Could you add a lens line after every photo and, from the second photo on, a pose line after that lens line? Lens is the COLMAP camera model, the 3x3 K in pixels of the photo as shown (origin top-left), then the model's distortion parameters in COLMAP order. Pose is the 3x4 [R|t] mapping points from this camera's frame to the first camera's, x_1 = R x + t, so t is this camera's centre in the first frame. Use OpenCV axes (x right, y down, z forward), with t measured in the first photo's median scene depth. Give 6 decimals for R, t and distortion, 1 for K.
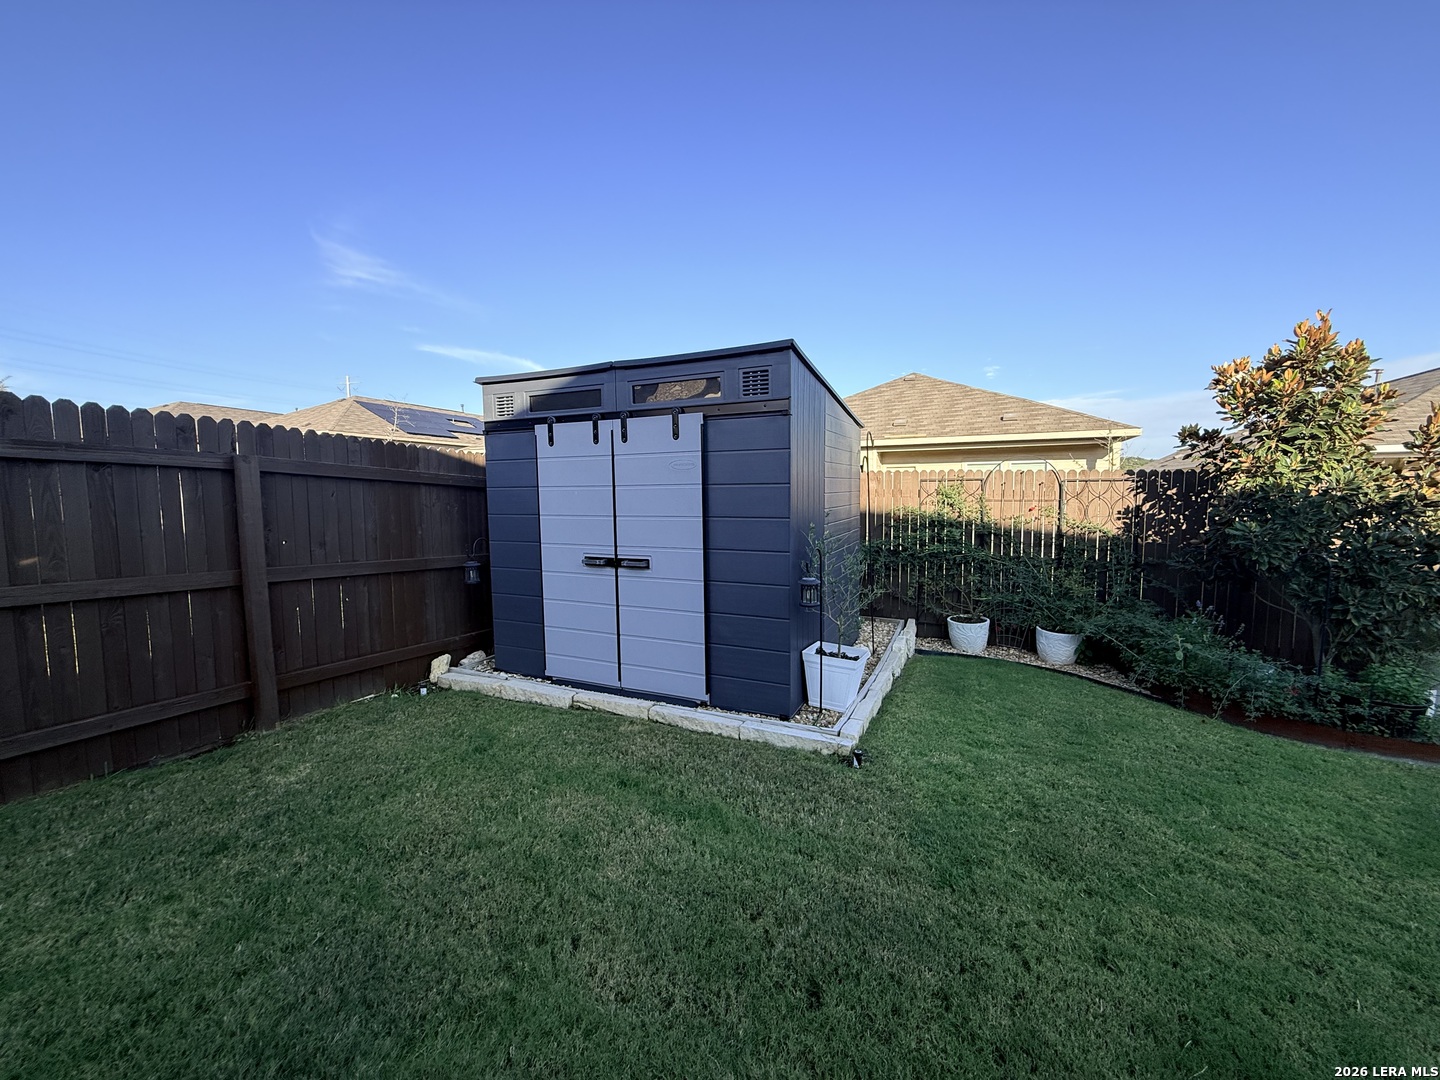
lens RADIAL K [[574.3, 0, 718.4], [0, 574.3, 540.7], [0, 0, 1]] dist [0.003768, -0.000979]
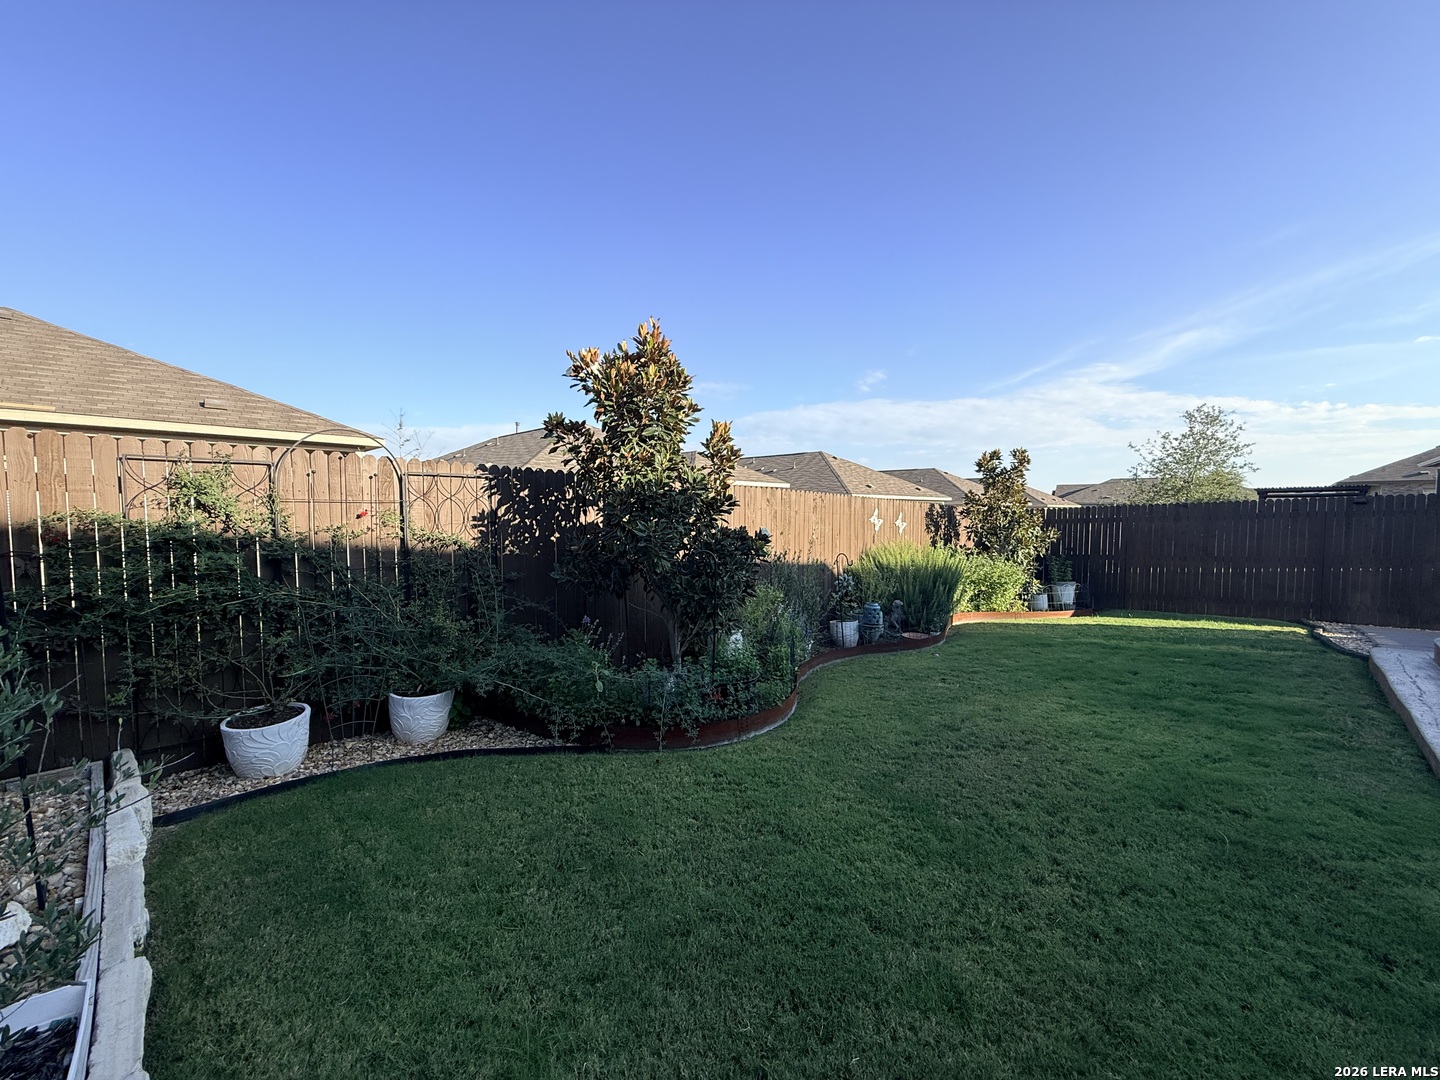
lens RADIAL K [[574.3, 0, 718.5], [0, 574.3, 537.3], [0, 0, 1]] dist [0.003768, -0.000979]
pose [[0.340265, -0.033251, 0.939741, 0.077292], [0.076713, 0.997025, 0.007501, -0.003692], [-0.937195, 0.069538, 0.341804, 0.426307]]
